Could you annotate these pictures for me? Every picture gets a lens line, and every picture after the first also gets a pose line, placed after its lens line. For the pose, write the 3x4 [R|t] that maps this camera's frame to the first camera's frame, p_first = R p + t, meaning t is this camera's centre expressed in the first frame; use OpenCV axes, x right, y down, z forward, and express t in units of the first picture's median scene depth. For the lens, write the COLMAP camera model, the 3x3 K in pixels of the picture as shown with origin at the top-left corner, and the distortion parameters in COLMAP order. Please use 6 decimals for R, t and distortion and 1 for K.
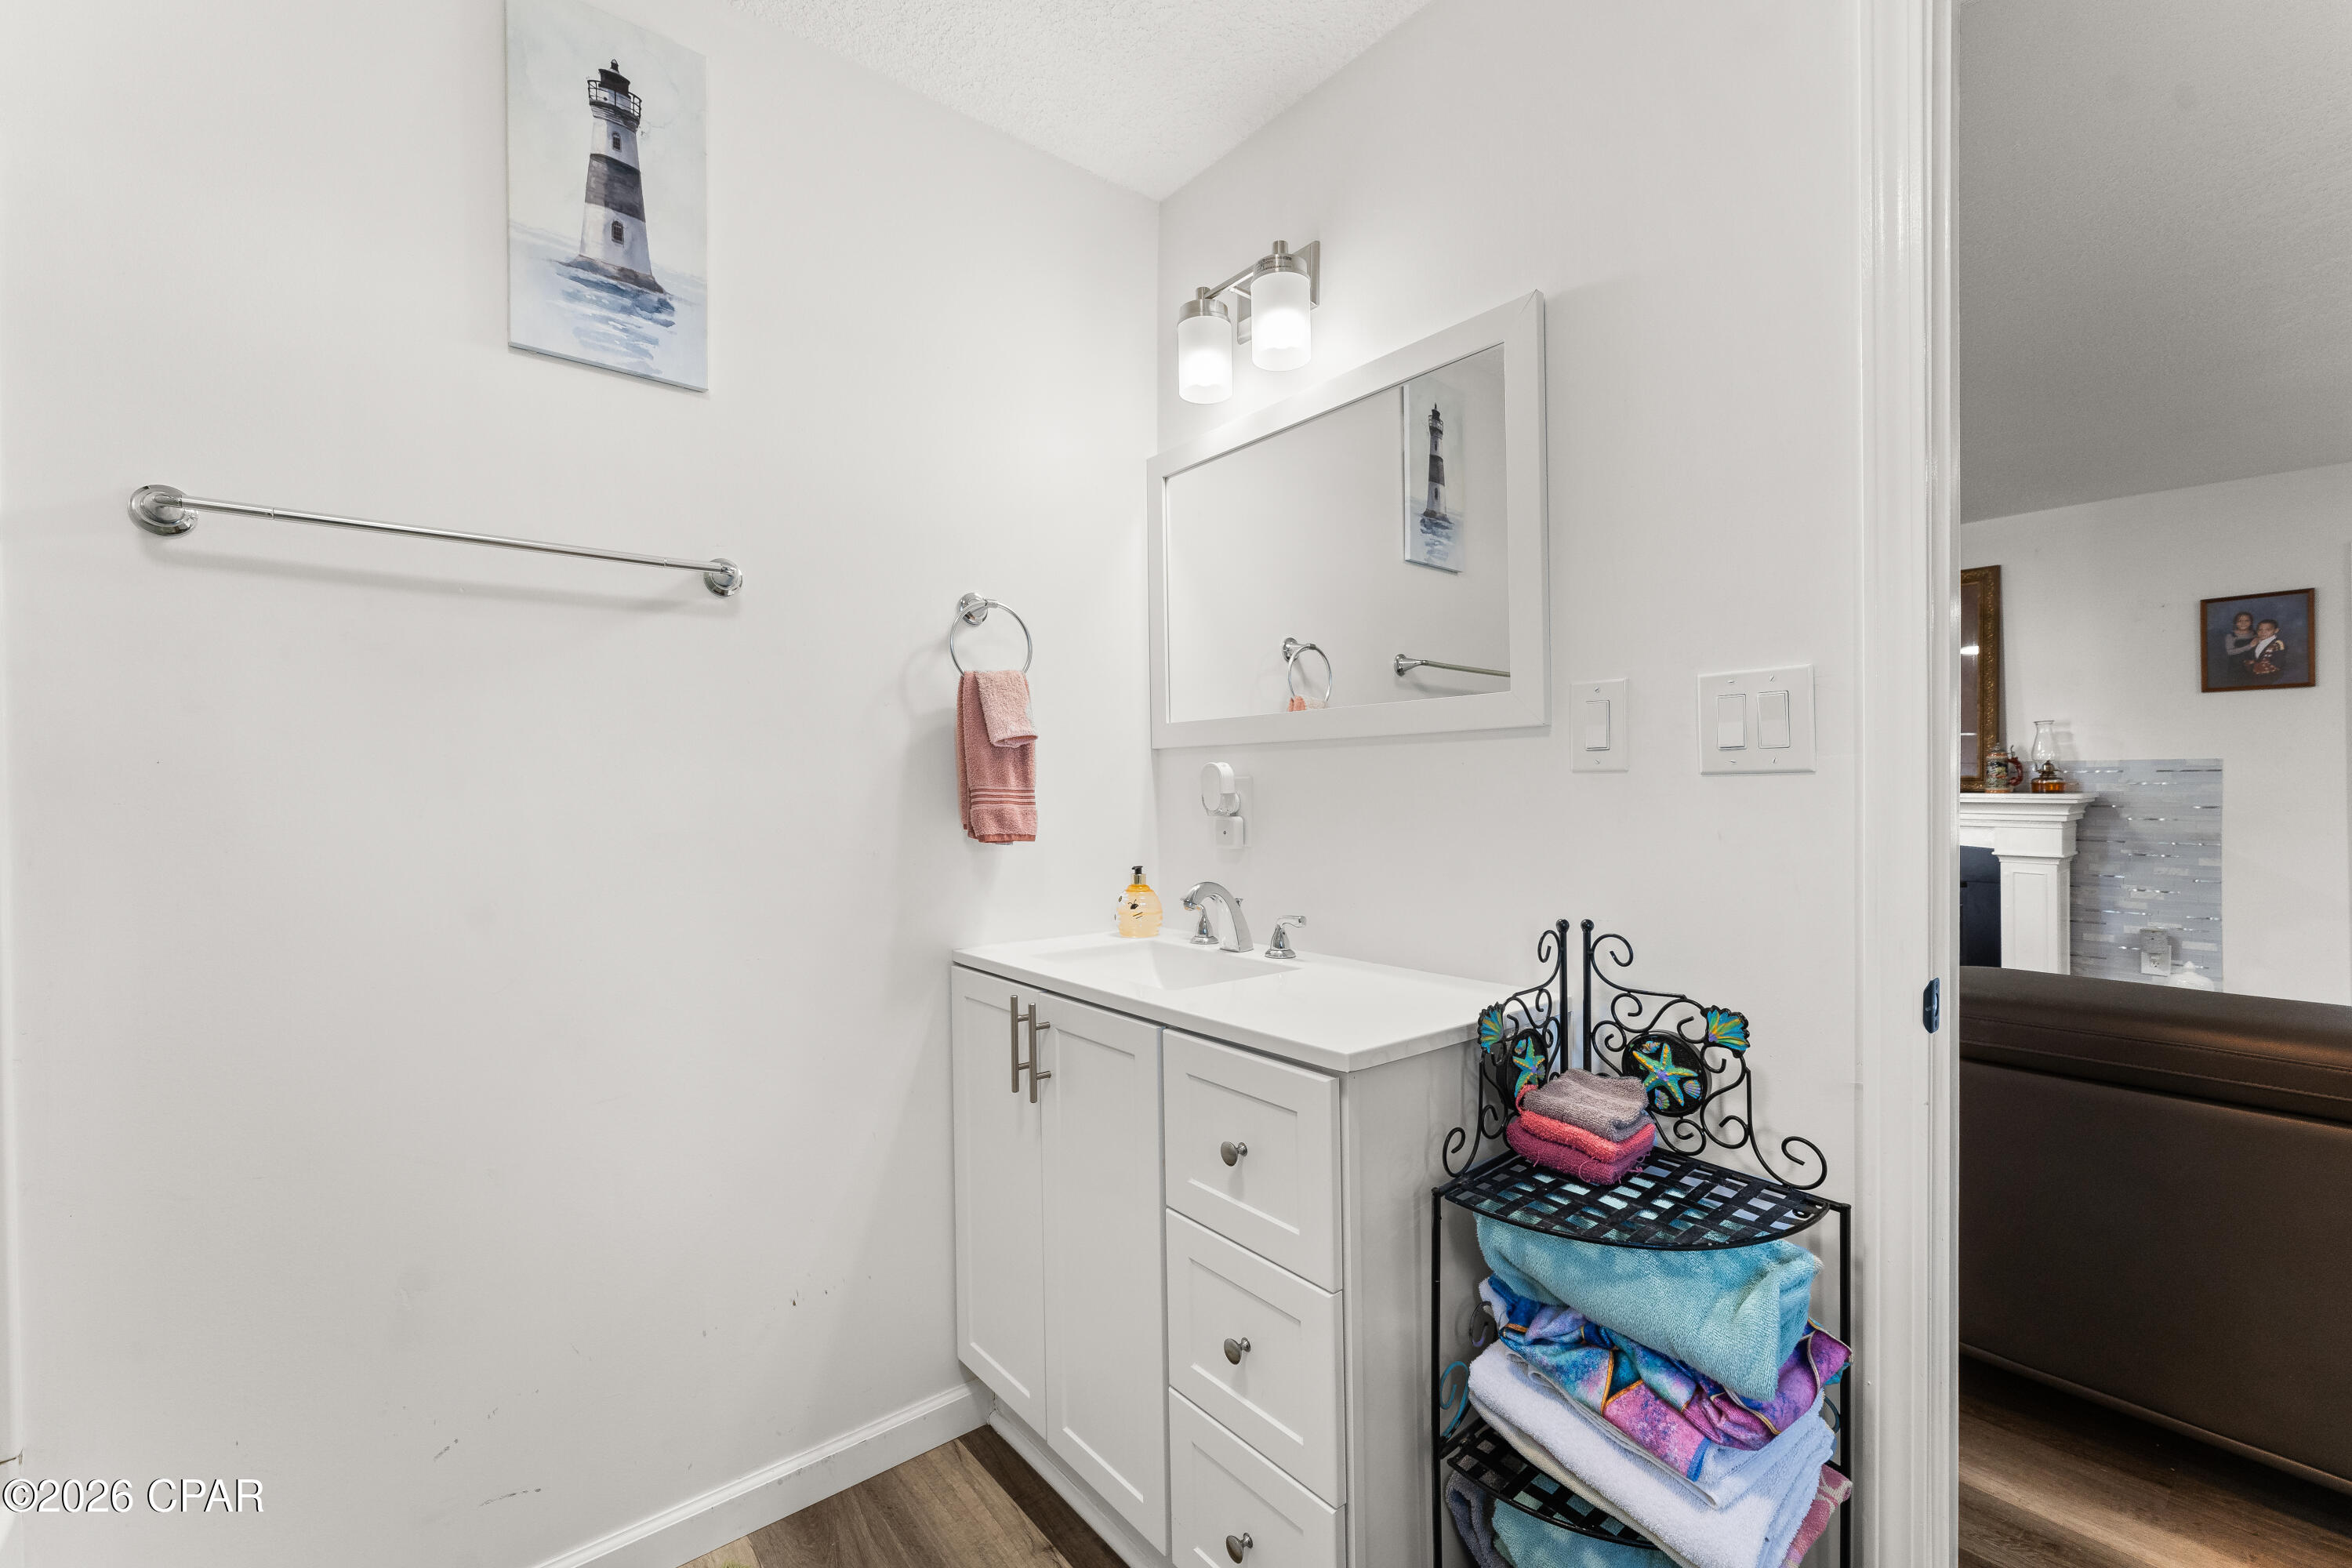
lens RADIAL K [[986.2, 0, 1176.0], [0, 986.2, 784.0], [0, 0, 1]] dist [0.000336, 0.000085]
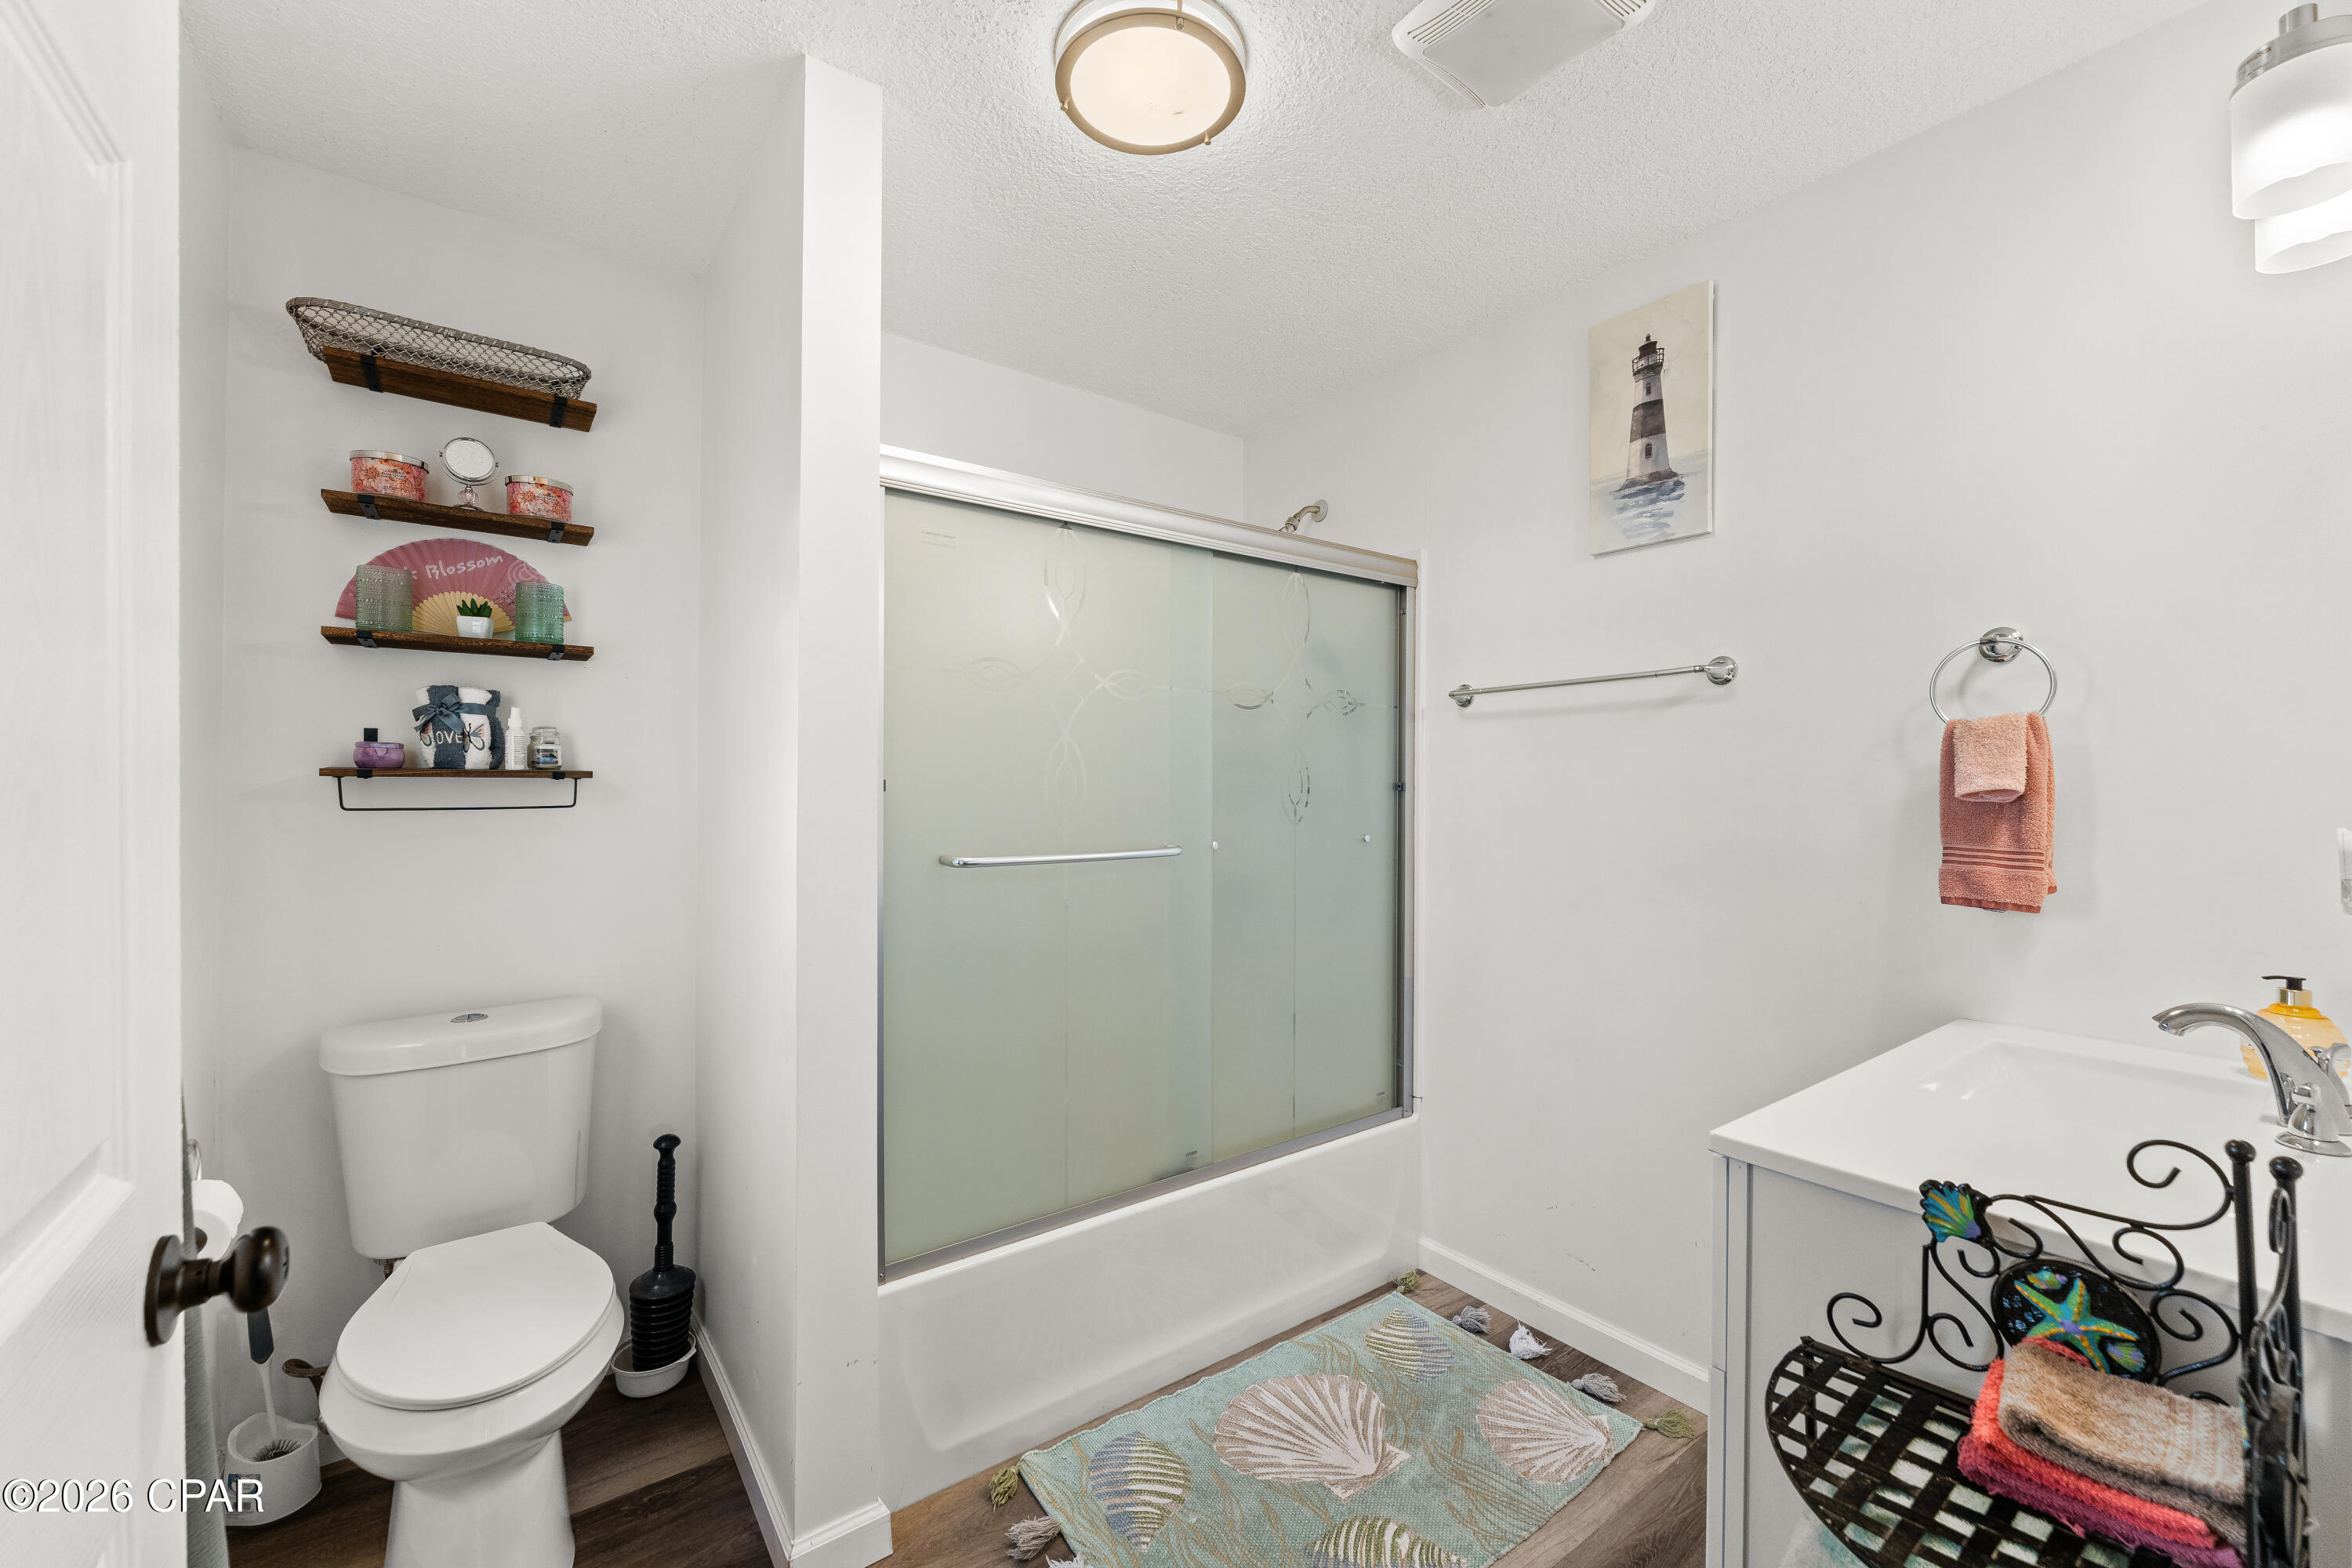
lens RADIAL K [[950.8, 0, 1176.0], [0, 950.8, 784.0], [0, 0, 1]] dist [-0.000663, -0.000031]
pose [[-0.044601, -0.000812, -0.999005, 0.878578], [-0.002136, 0.999997, -0.000717, -0.063086], [0.999003, 0.002102, -0.044603, 0.366070]]
